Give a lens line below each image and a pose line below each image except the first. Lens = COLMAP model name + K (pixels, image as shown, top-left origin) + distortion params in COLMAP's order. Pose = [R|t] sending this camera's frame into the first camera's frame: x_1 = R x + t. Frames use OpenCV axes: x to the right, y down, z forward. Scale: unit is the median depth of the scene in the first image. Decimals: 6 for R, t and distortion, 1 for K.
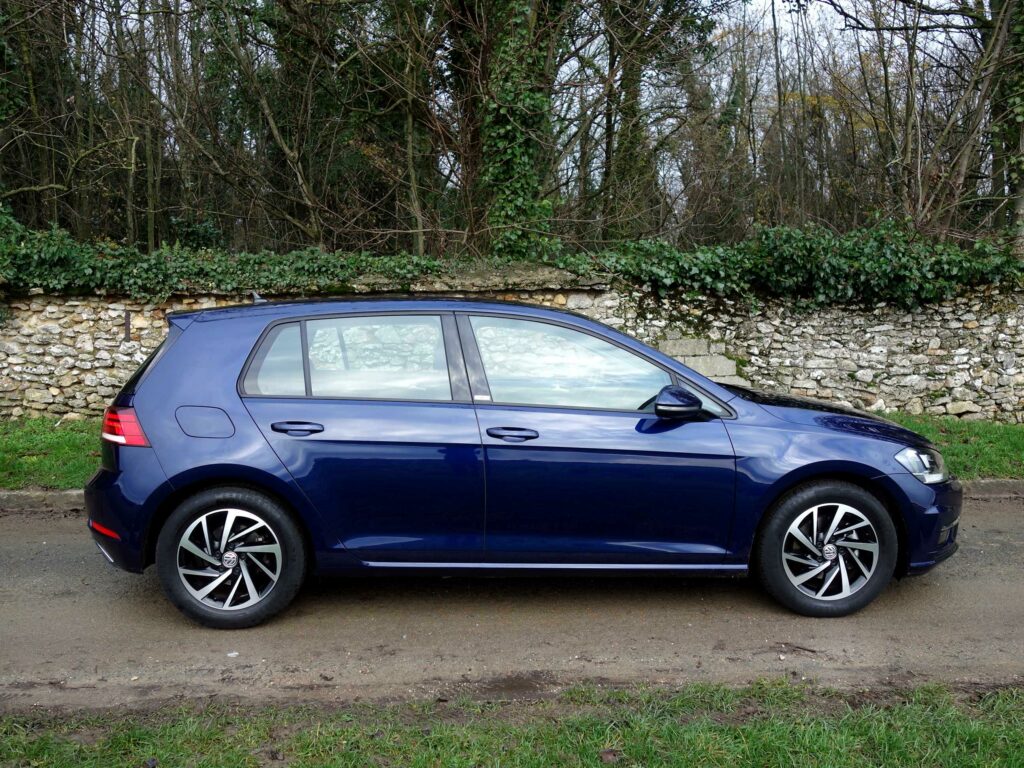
lens RADIAL K [[904.3, 0, 512.0], [0, 904.3, 384.0], [0, 0, 1]] dist [0.001189, -0.012286]
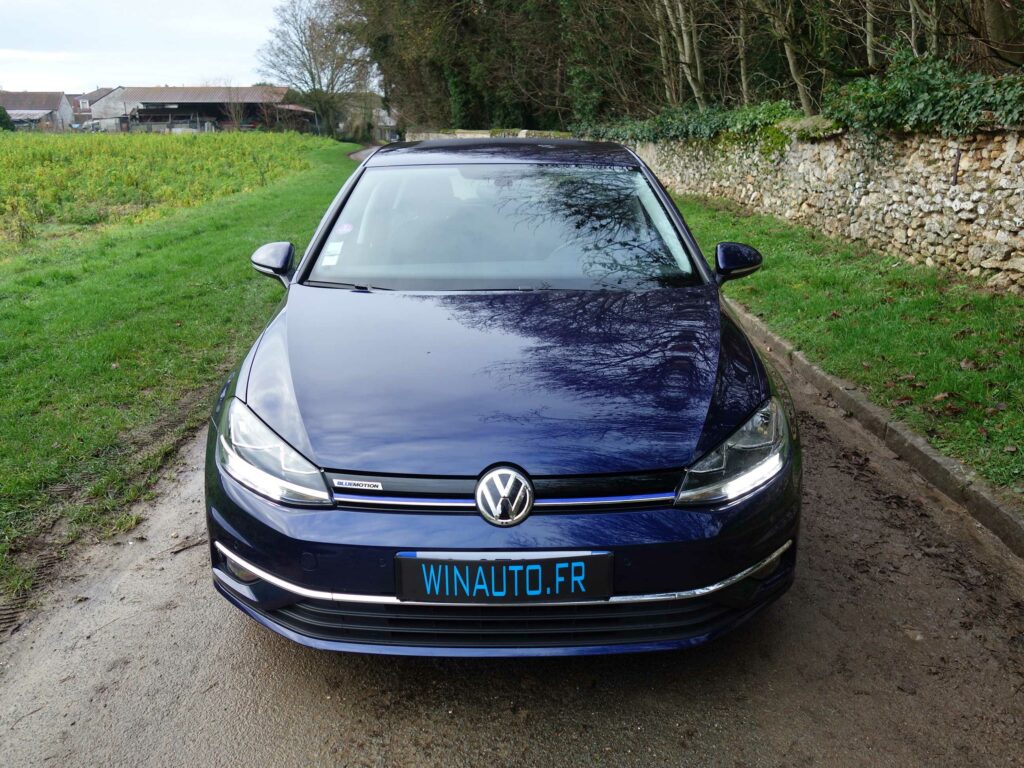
lens RADIAL K [[904.3, 0, 512.0], [0, 904.3, 384.0], [0, 0, 1]] dist [0.001189, -0.012286]
pose [[-0.067790, 0.264041, -0.962126, 0.510713], [-0.084262, 0.959384, 0.269226, -0.061099], [0.994135, 0.099321, -0.042788, 0.612489]]
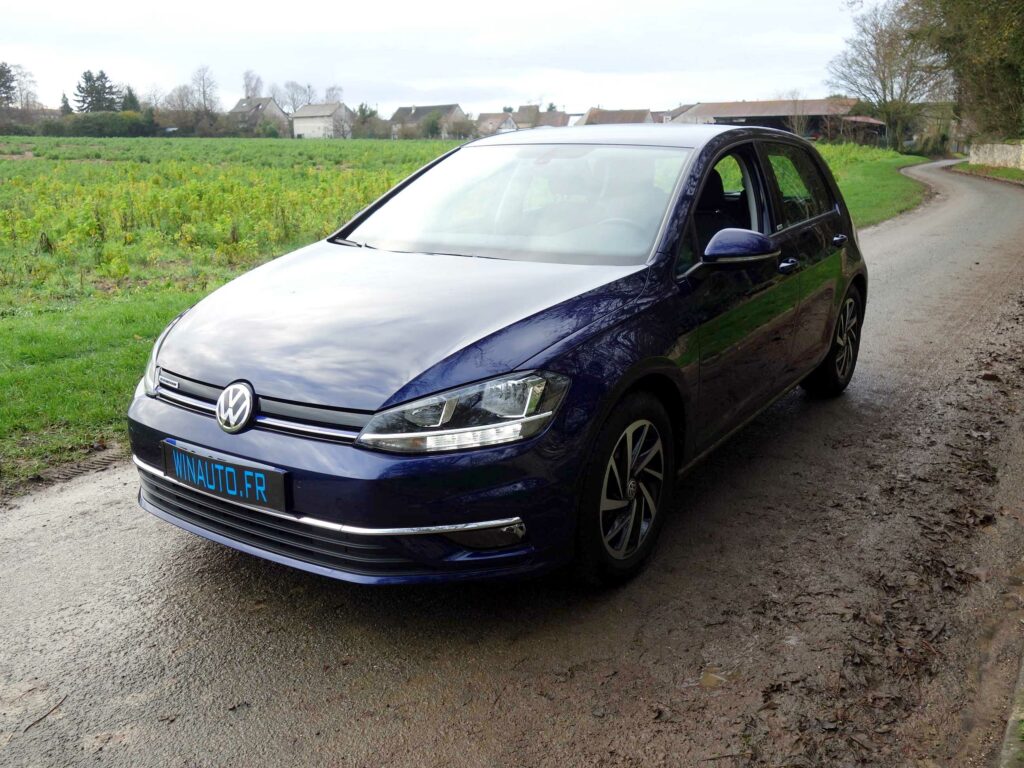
lens RADIAL K [[904.3, 0, 512.0], [0, 904.3, 384.0], [0, 0, 1]] dist [0.001189, -0.012286]
pose [[-0.618951, 0.197614, -0.760164, 0.438267], [-0.064590, 0.951747, 0.300010, -0.064654], [0.782770, 0.234790, -0.576321, 0.856210]]
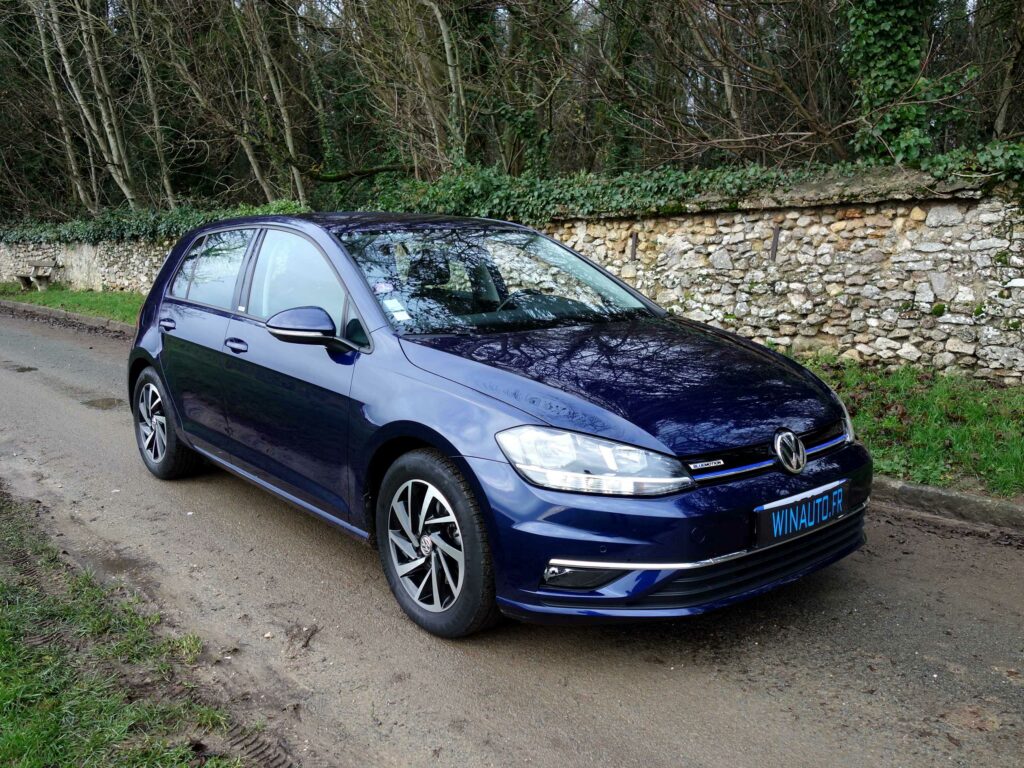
lens RADIAL K [[904.3, 0, 512.0], [0, 904.3, 384.0], [0, 0, 1]] dist [0.001189, -0.012286]
pose [[0.589688, 0.120823, -0.798542, 0.476007], [-0.061291, 0.992590, 0.104922, -0.013464], [0.805302, -0.012928, 0.592724, 0.305204]]
